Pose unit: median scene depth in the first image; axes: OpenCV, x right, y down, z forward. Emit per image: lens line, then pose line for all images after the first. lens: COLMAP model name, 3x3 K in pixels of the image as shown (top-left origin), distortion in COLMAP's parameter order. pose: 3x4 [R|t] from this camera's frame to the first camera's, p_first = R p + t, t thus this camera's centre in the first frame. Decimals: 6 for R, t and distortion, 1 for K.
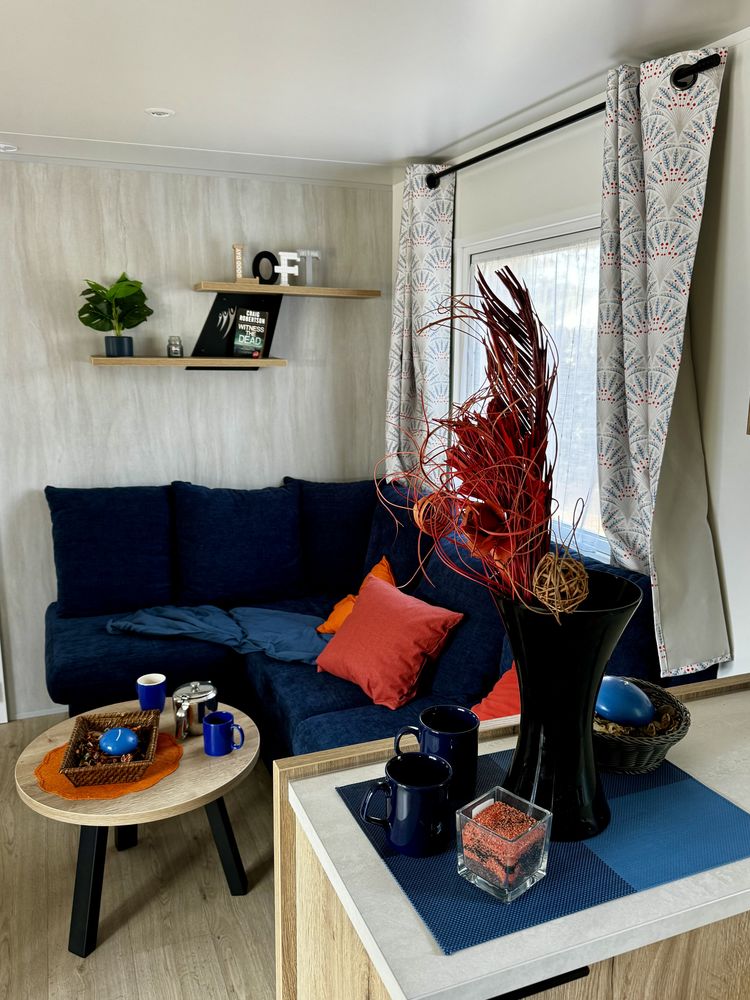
lens RADIAL K [[781.5, 0, 375.0], [0, 781.5, 500.0], [0, 0, 1]] dist [0.185394, -0.340226]
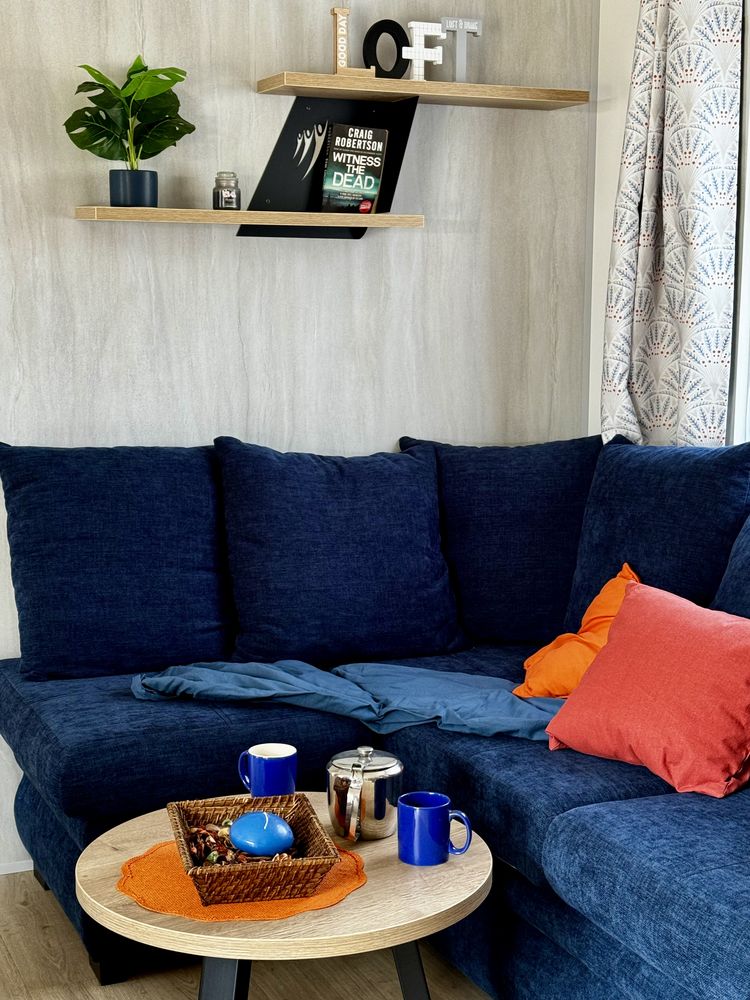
lens RADIAL K [[1614.9, 0, 375.0], [0, 1614.9, 500.0], [0, 0, 1]] dist [0.174226, -0.115717]
pose [[0.999768, -0.002722, 0.021380, -0.172772], [0.004008, 0.998170, -0.060342, 0.088092], [-0.021177, 0.060413, 0.997949, -0.113036]]
